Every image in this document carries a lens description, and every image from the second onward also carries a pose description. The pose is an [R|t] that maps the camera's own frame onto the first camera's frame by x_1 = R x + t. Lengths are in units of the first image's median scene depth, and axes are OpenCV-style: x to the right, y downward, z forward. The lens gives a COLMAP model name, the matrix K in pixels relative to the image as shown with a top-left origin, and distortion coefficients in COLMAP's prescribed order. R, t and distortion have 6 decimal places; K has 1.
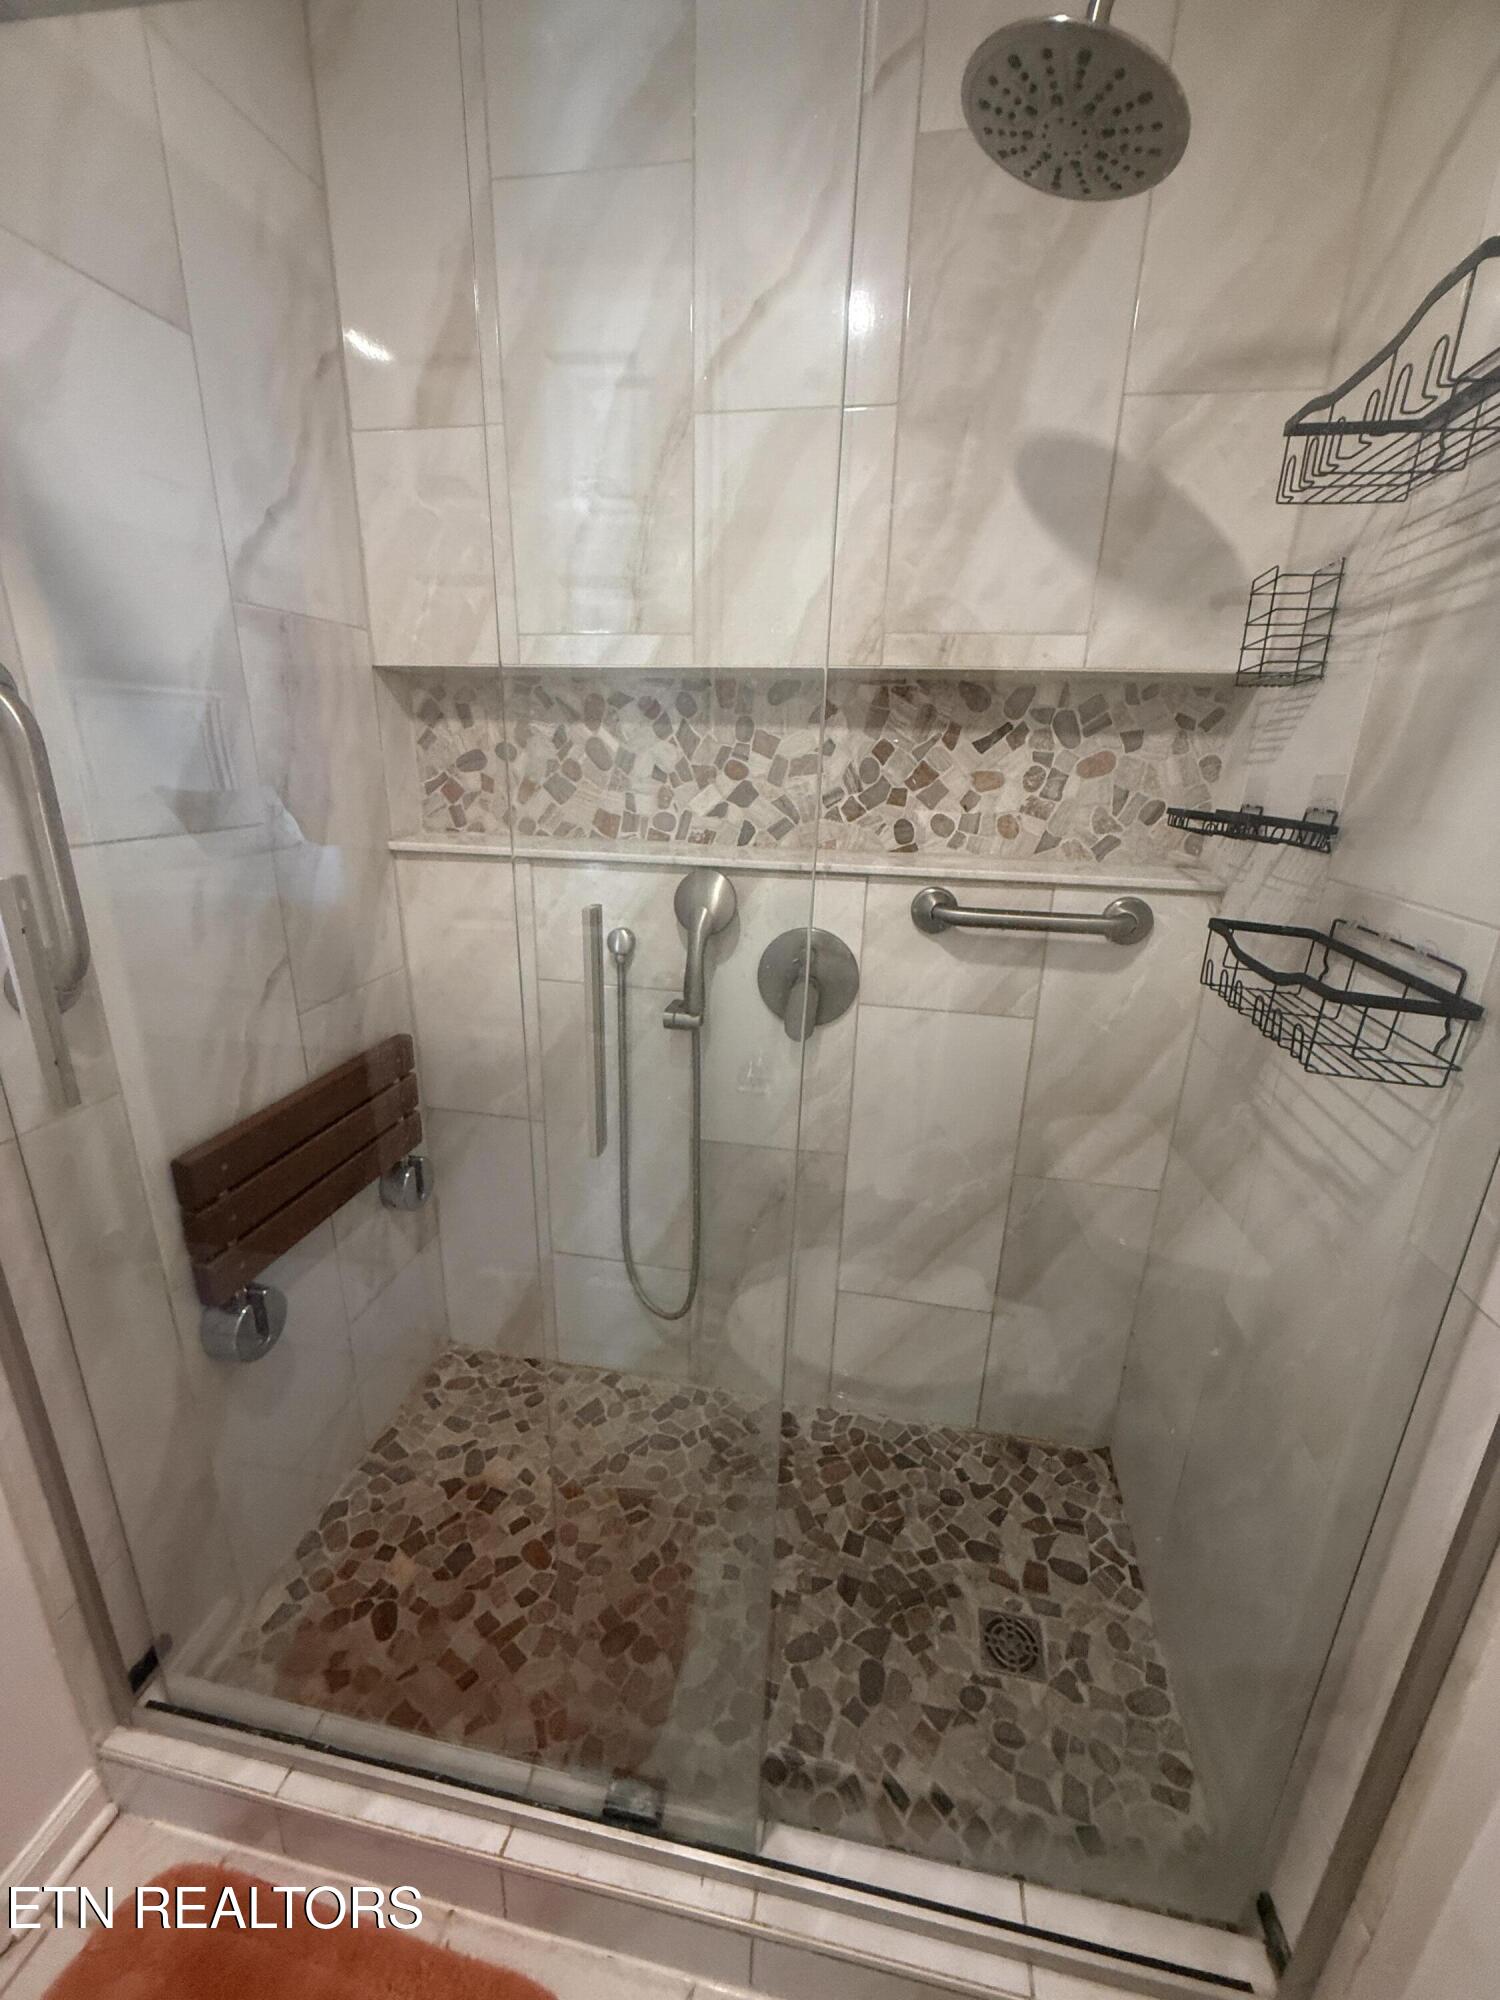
lens RADIAL K [[803.1, 0, 759.4], [0, 803.1, 994.8], [0, 0, 1]] dist [-0.003600, 0.003589]
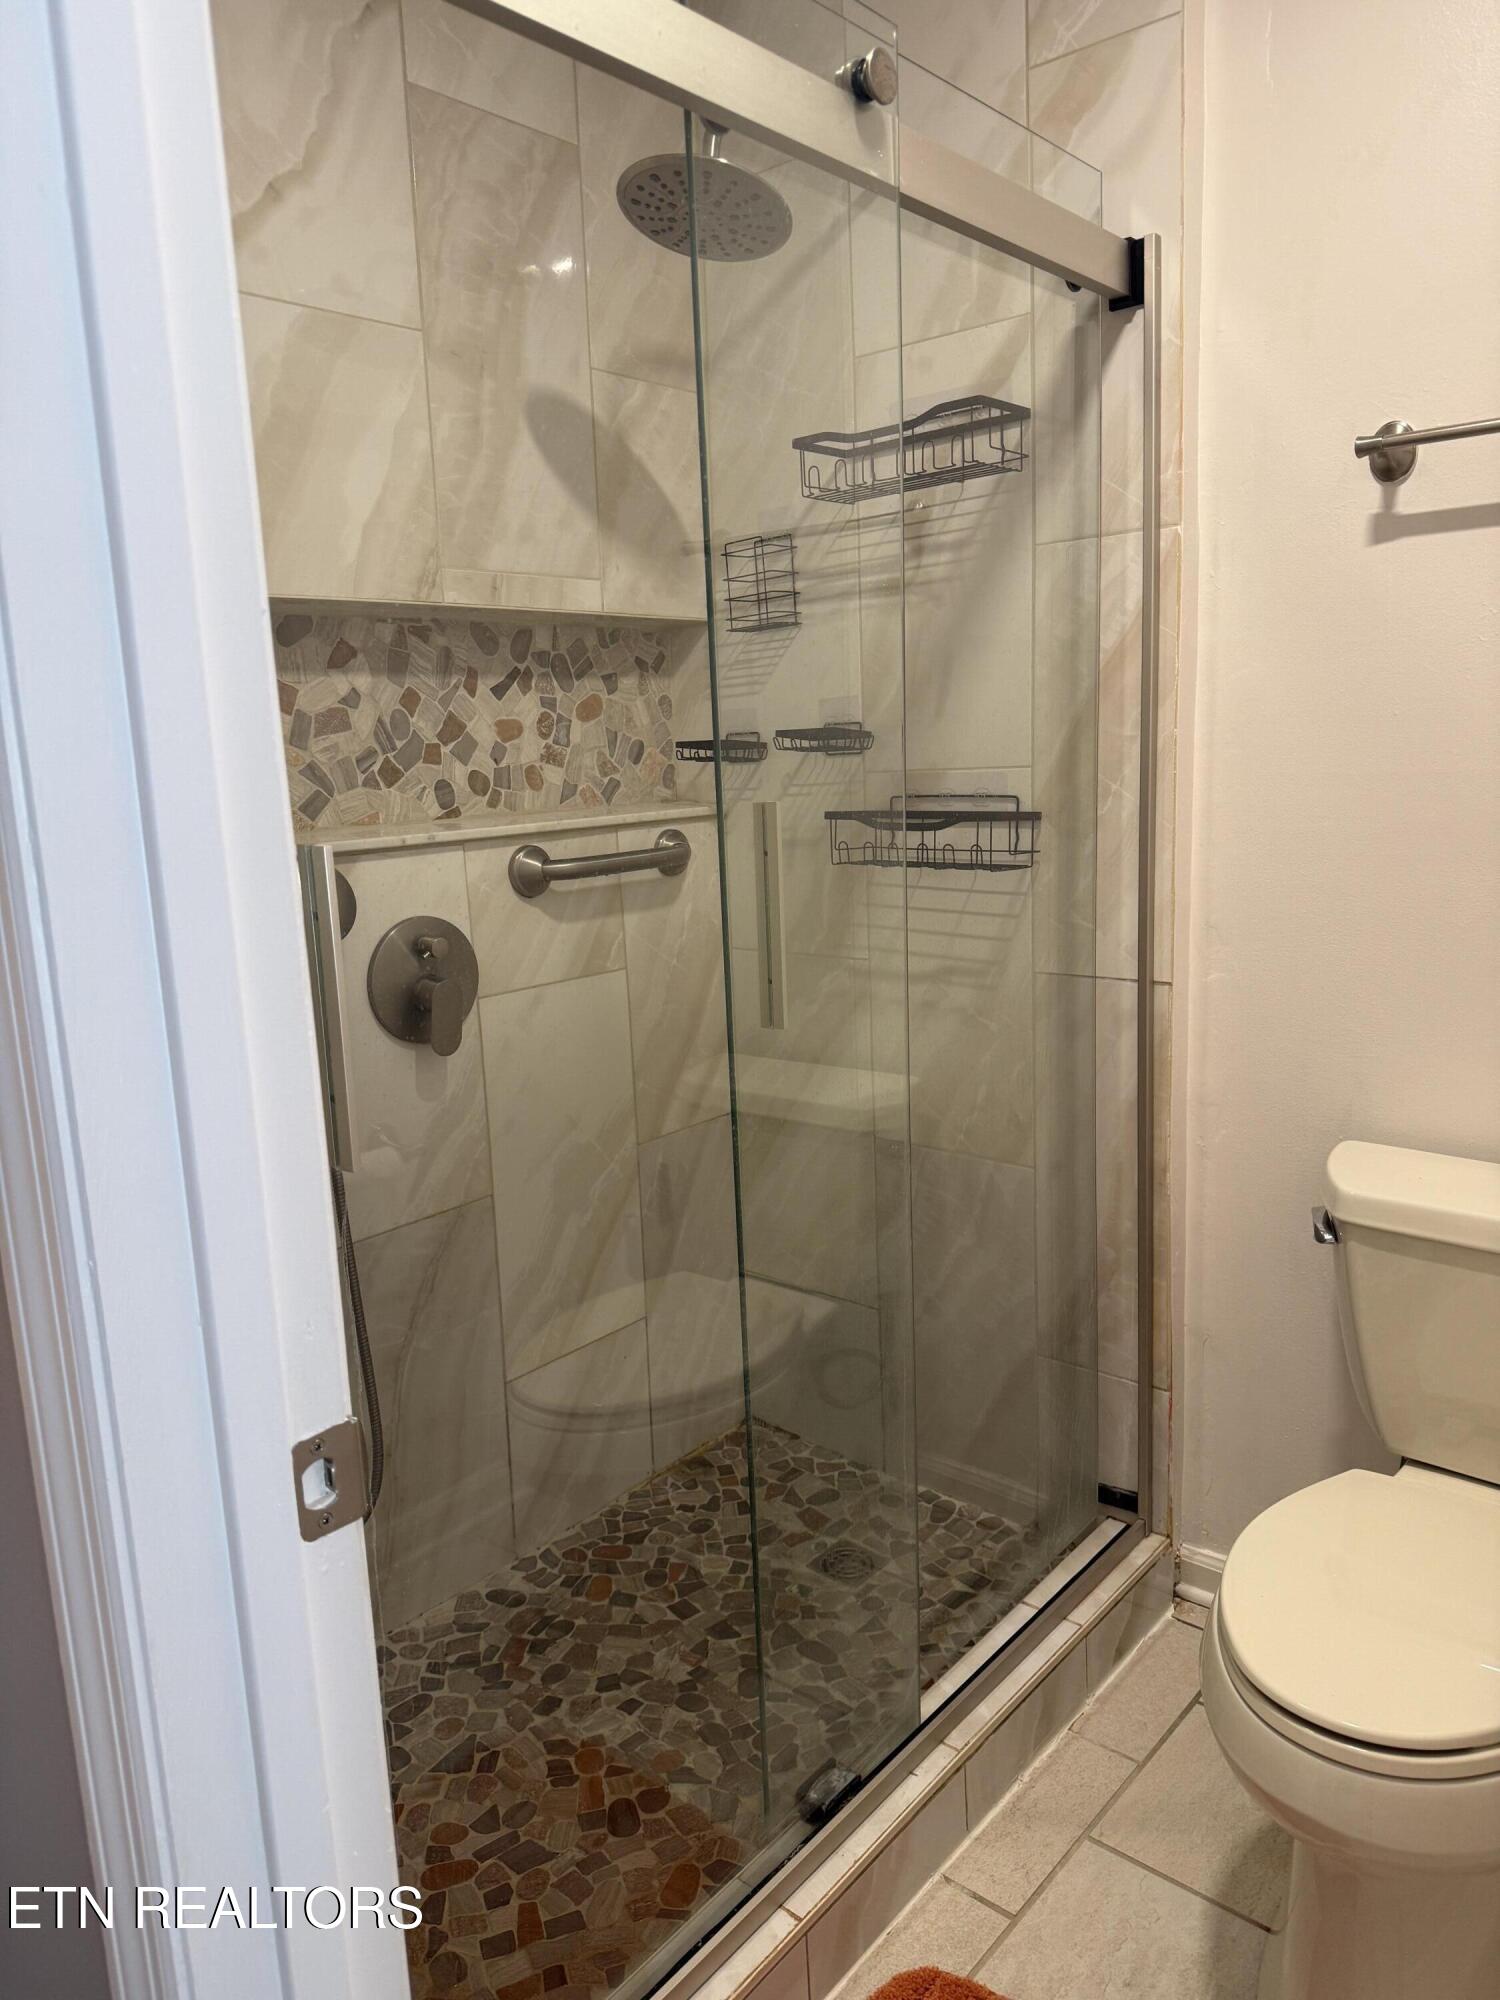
lens RADIAL K [[1412.0, 0, 747.0], [0, 1412.0, 999.3], [0, 0, 1]] dist [0.036708, -0.035093]
pose [[0.504741, -0.200041, 0.839774, -0.994269], [0.306956, 0.950797, 0.041994, 0.038119], [-0.806855, 0.236578, 0.541310, -0.006891]]
